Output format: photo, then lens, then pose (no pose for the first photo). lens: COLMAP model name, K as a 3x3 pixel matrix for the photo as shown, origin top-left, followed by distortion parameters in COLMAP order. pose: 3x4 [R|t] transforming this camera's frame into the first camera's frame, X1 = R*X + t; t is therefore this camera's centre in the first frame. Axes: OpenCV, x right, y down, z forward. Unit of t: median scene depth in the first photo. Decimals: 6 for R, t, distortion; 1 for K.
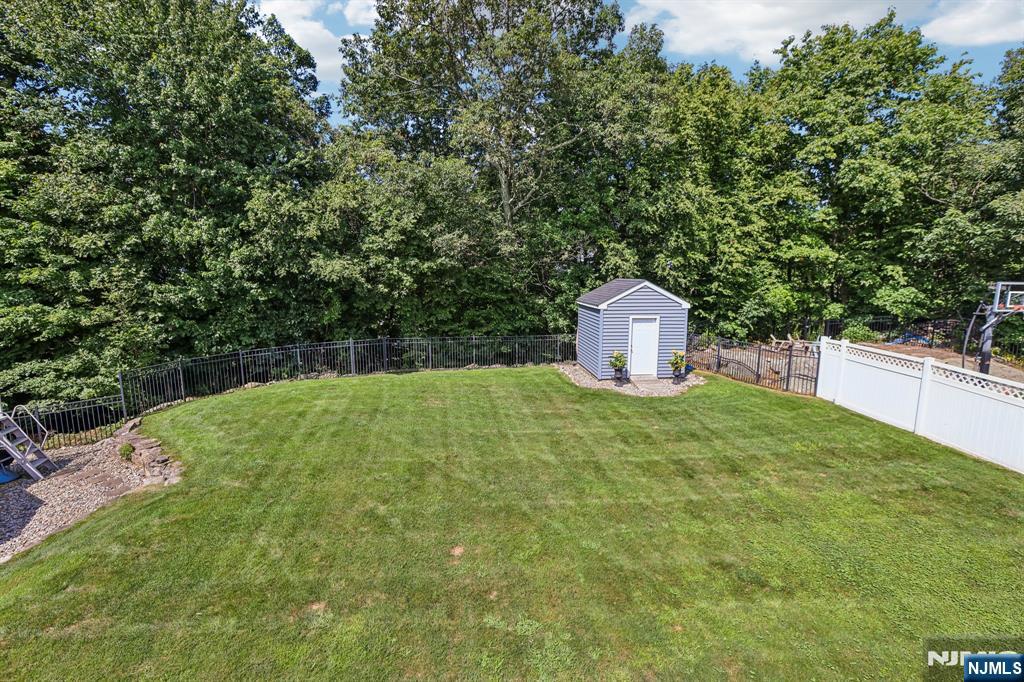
lens RADIAL K [[471.0, 0, 508.7], [0, 471.0, 332.9], [0, 0, 1]] dist [-0.011864, 0.002860]
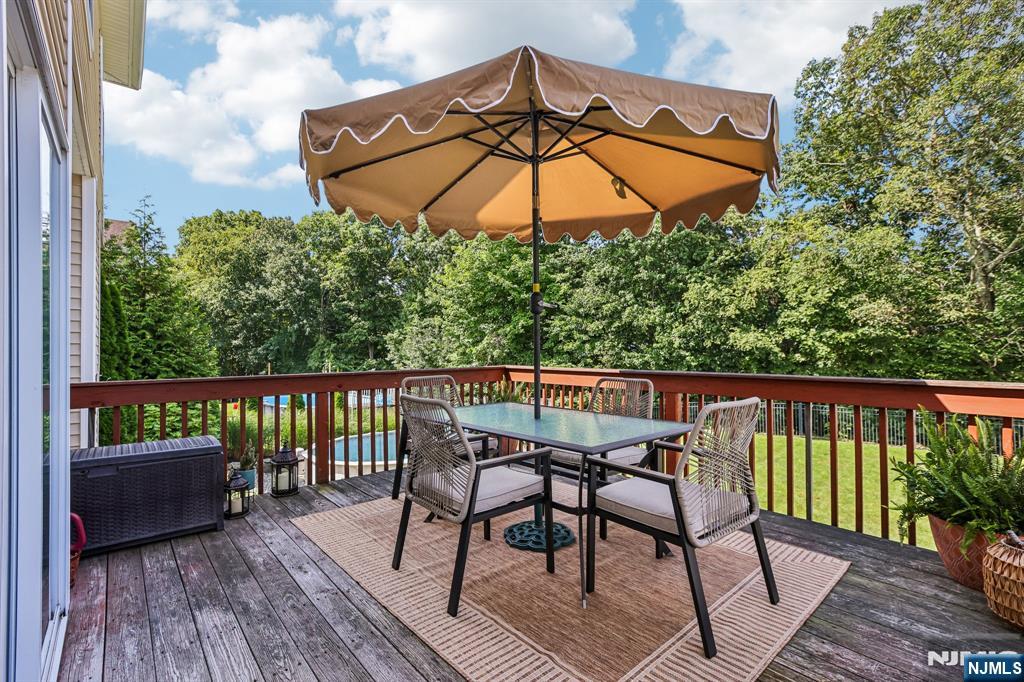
lens RADIAL K [[471.0, 0, 511.8], [0, 471.0, 340.3], [0, 0, 1]] dist [-0.011864, 0.002860]
pose [[0.608809, -0.015734, -0.793161, 0.222964], [-0.091414, 0.991752, -0.089840, 0.028128], [0.788032, 0.127202, 0.602350, -0.212347]]
